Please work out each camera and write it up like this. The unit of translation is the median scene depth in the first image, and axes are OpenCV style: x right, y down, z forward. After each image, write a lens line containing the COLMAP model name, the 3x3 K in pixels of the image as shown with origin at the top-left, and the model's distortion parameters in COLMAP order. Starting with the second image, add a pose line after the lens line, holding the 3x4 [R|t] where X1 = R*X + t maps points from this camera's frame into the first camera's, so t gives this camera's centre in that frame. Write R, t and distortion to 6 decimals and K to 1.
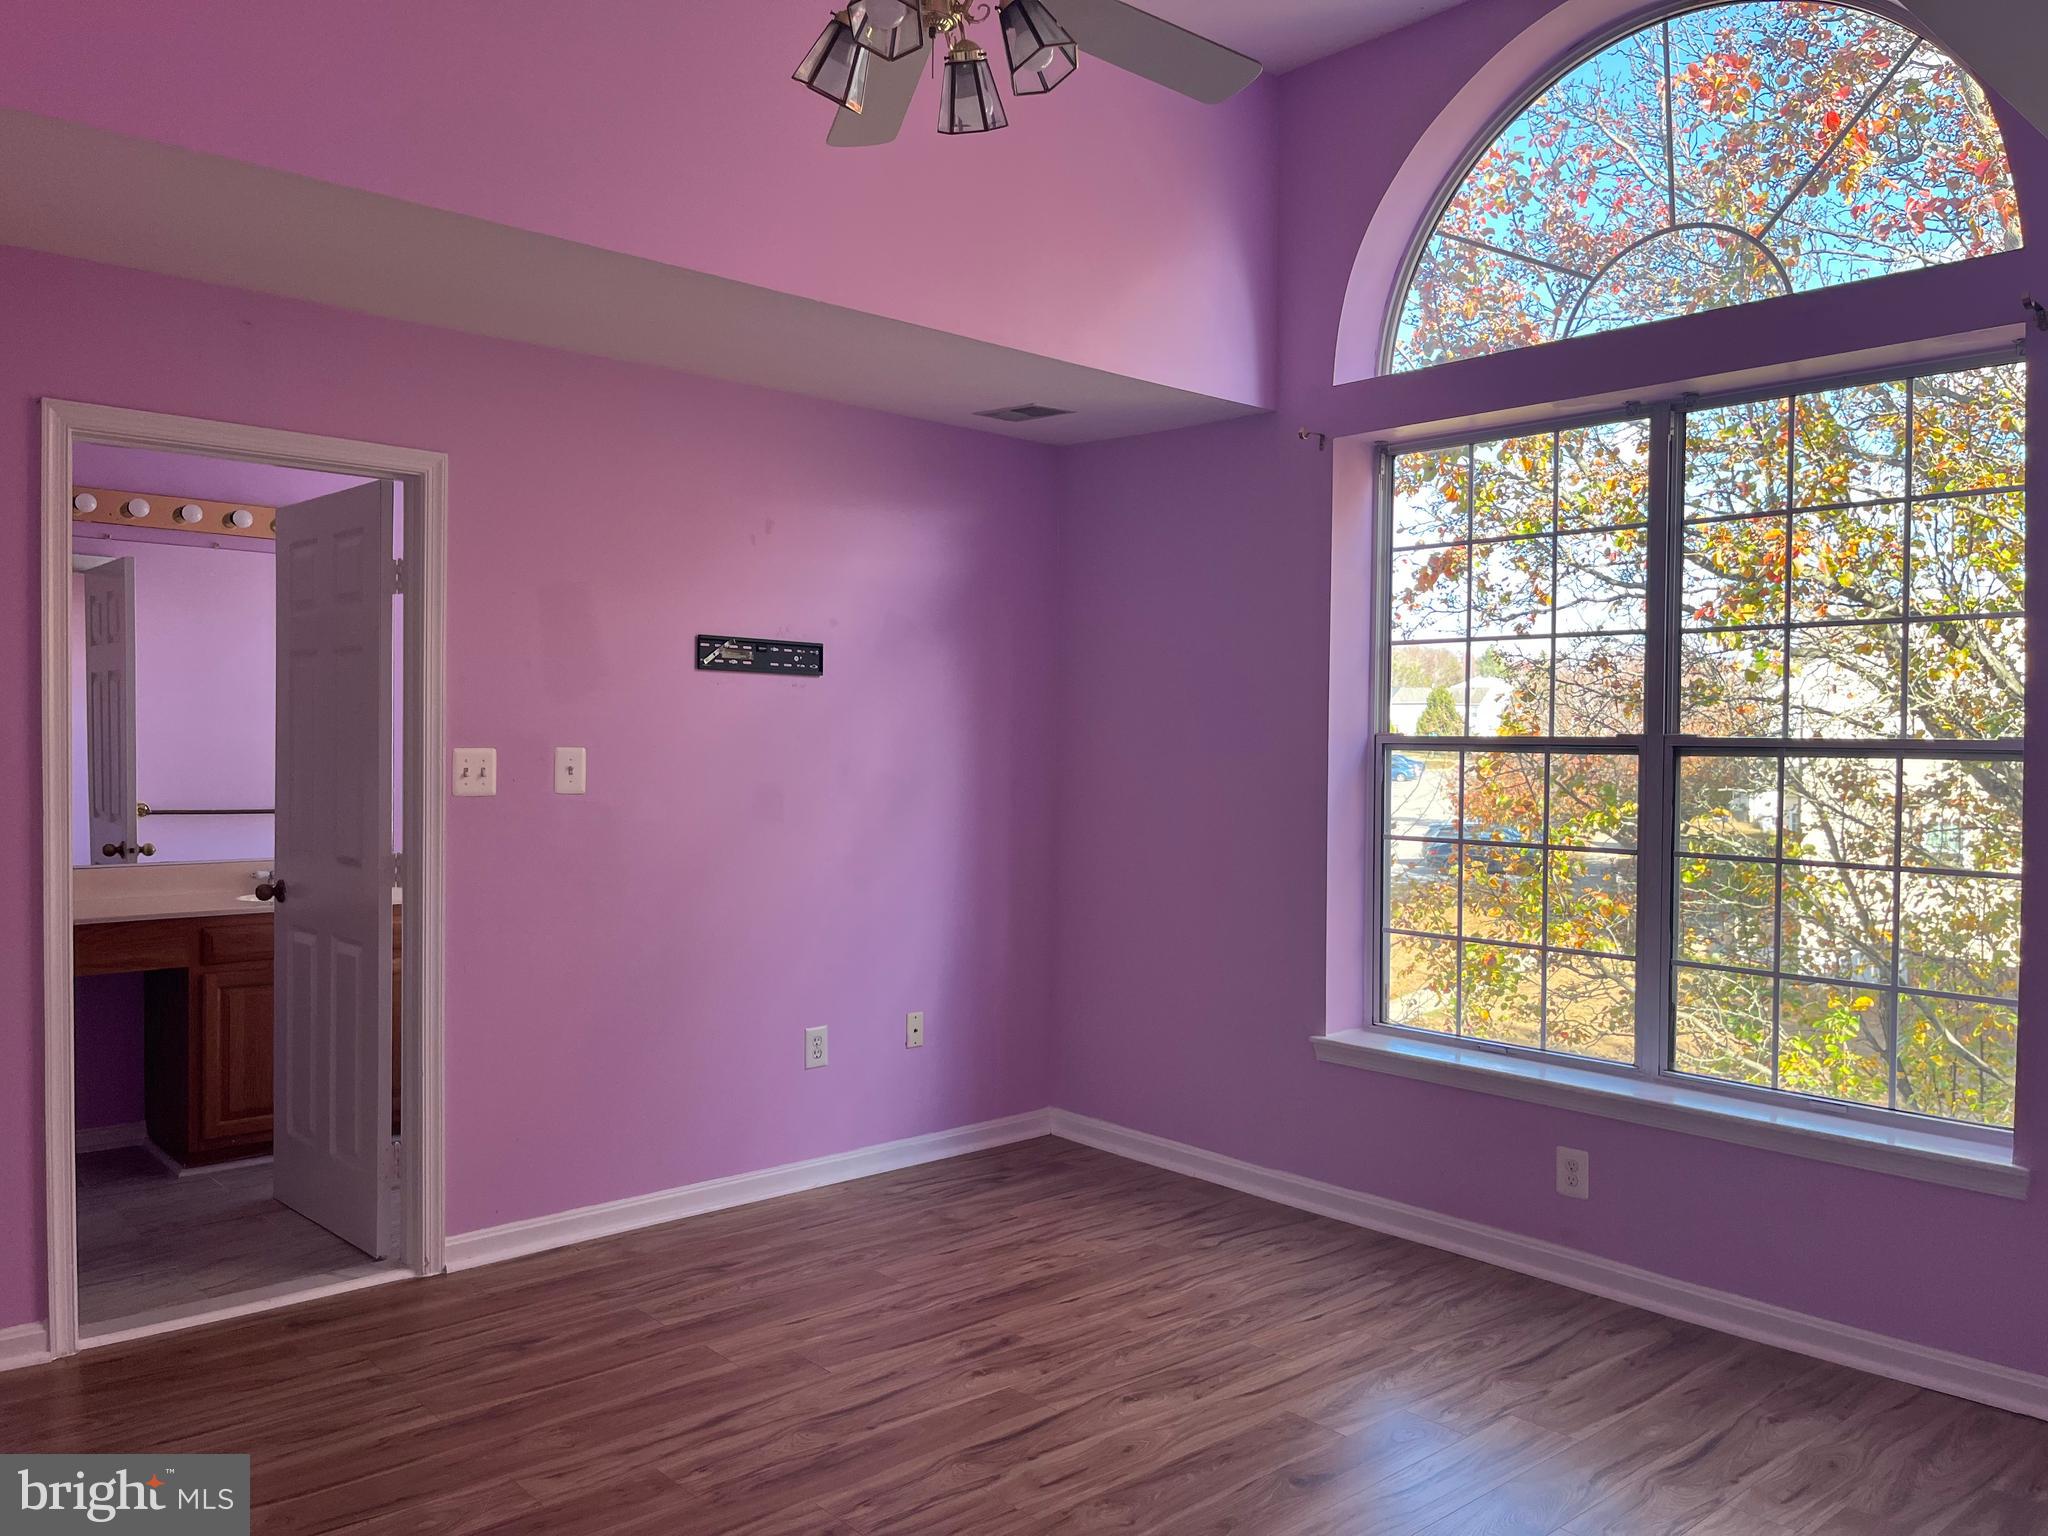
lens RADIAL K [[1556.6, 0, 1035.3], [0, 1556.6, 761.0], [0, 0, 1]] dist [0.051507, -0.064035]
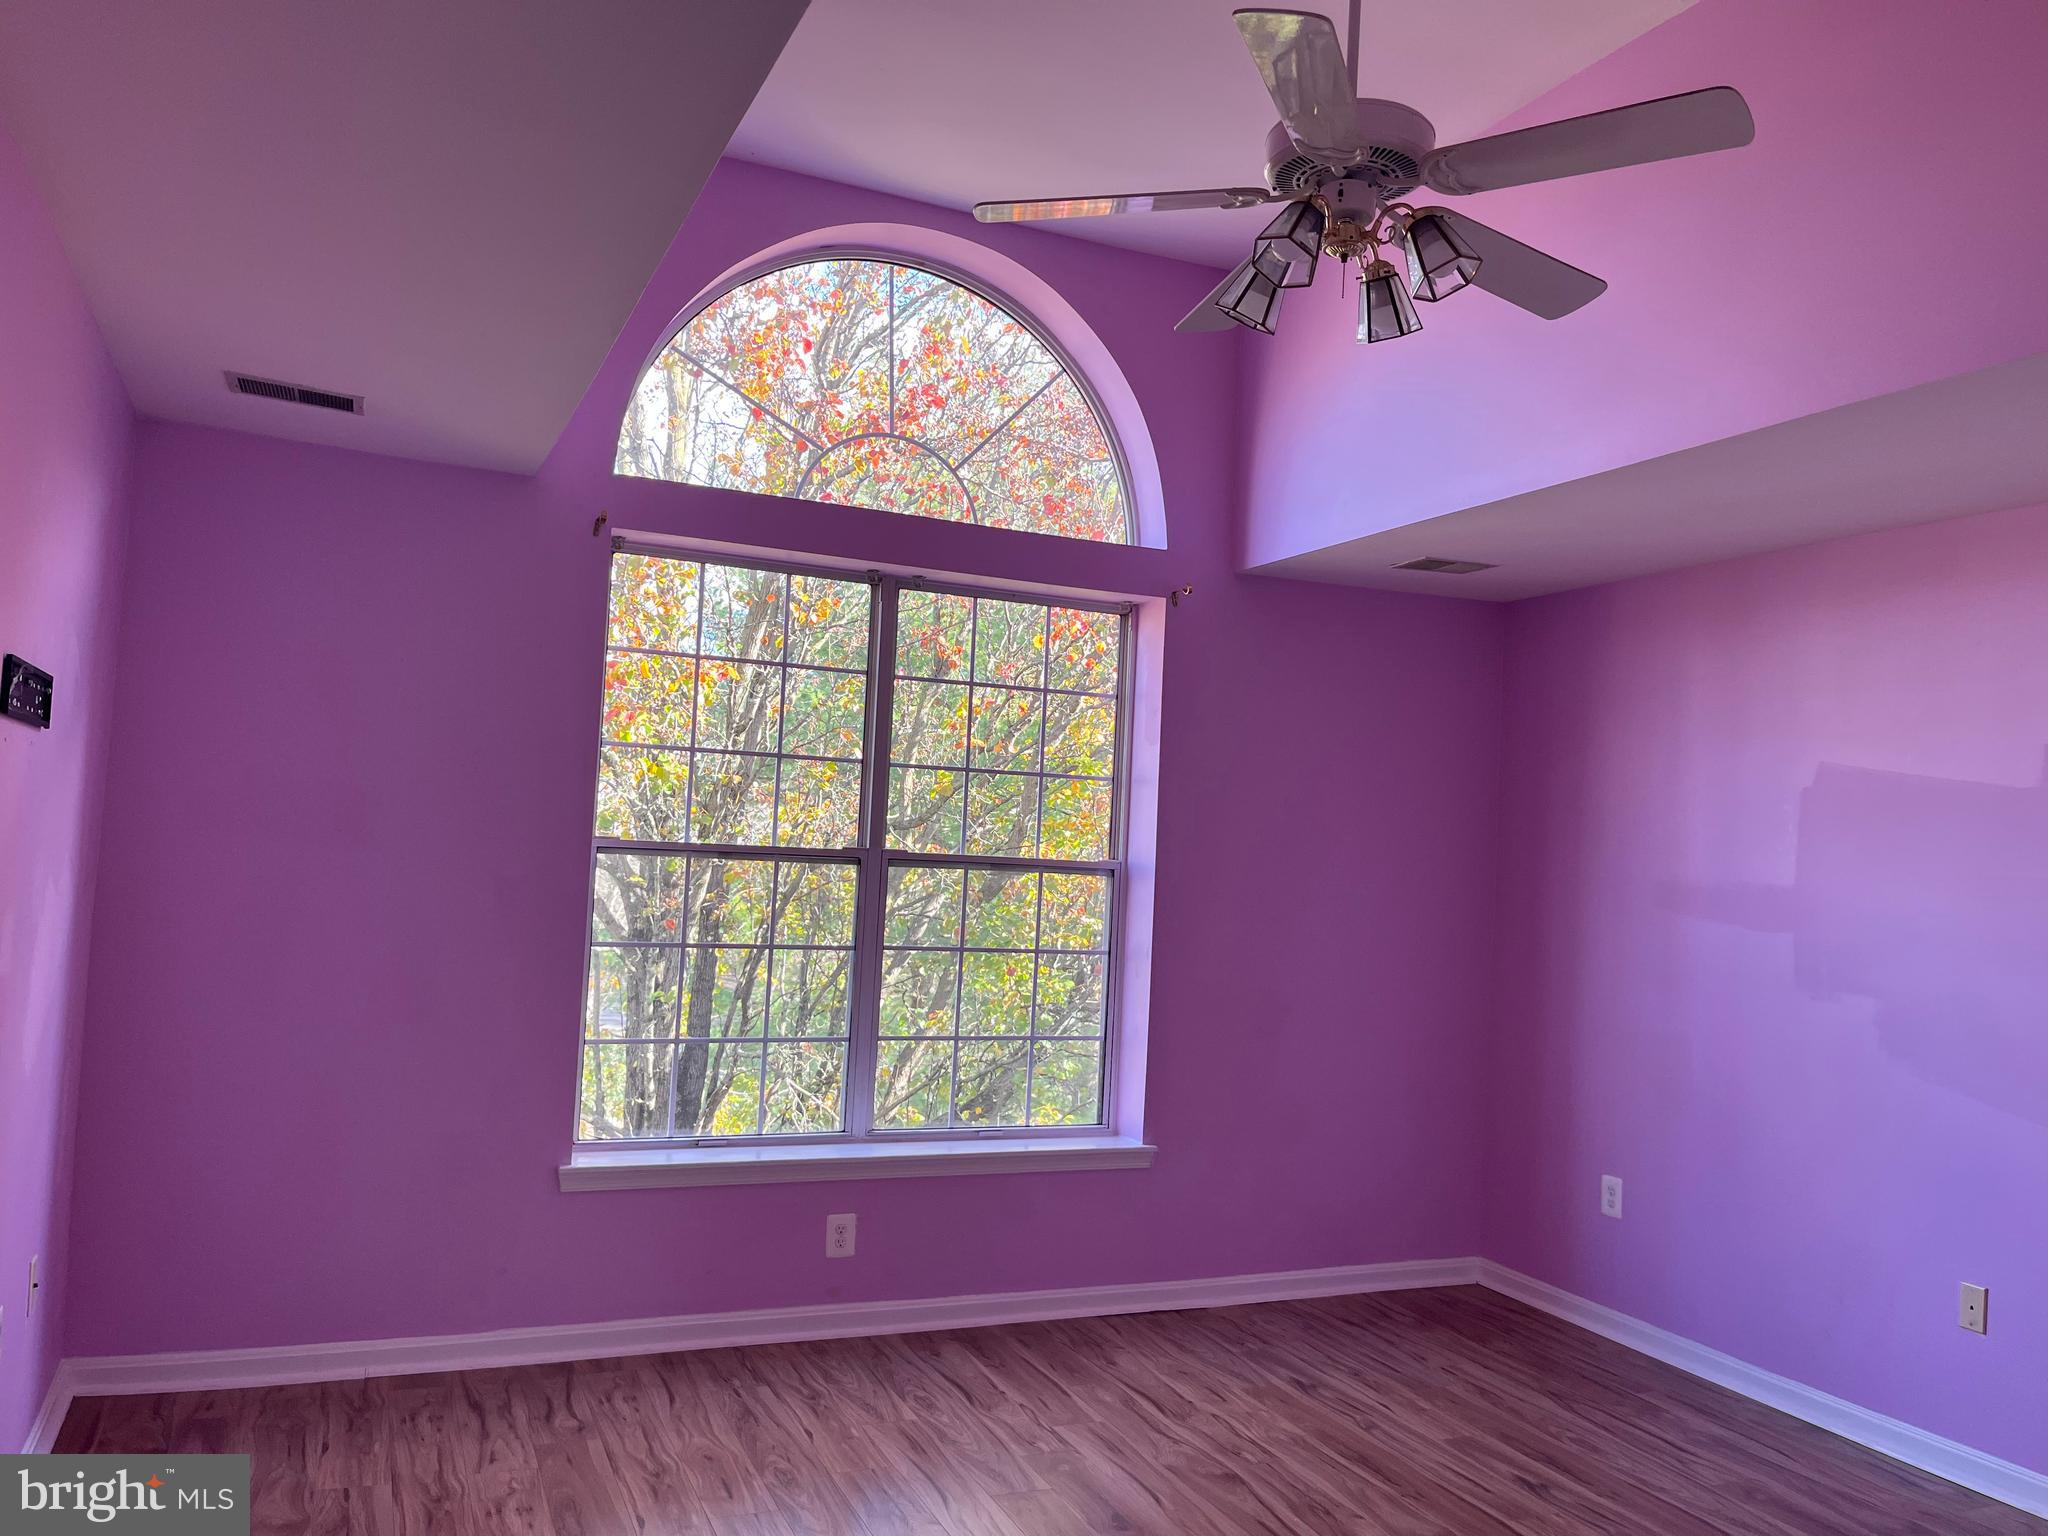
lens RADIAL K [[1533.8, 0, 1018.7], [0, 1533.8, 770.3], [0, 0, 1]] dist [0.007298, -0.002328]
pose [[0.328564, 0.055753, 0.942835, -0.669913], [-0.029379, 0.998376, -0.048800, -0.022807], [-0.944025, -0.011665, 0.329669, 0.508403]]
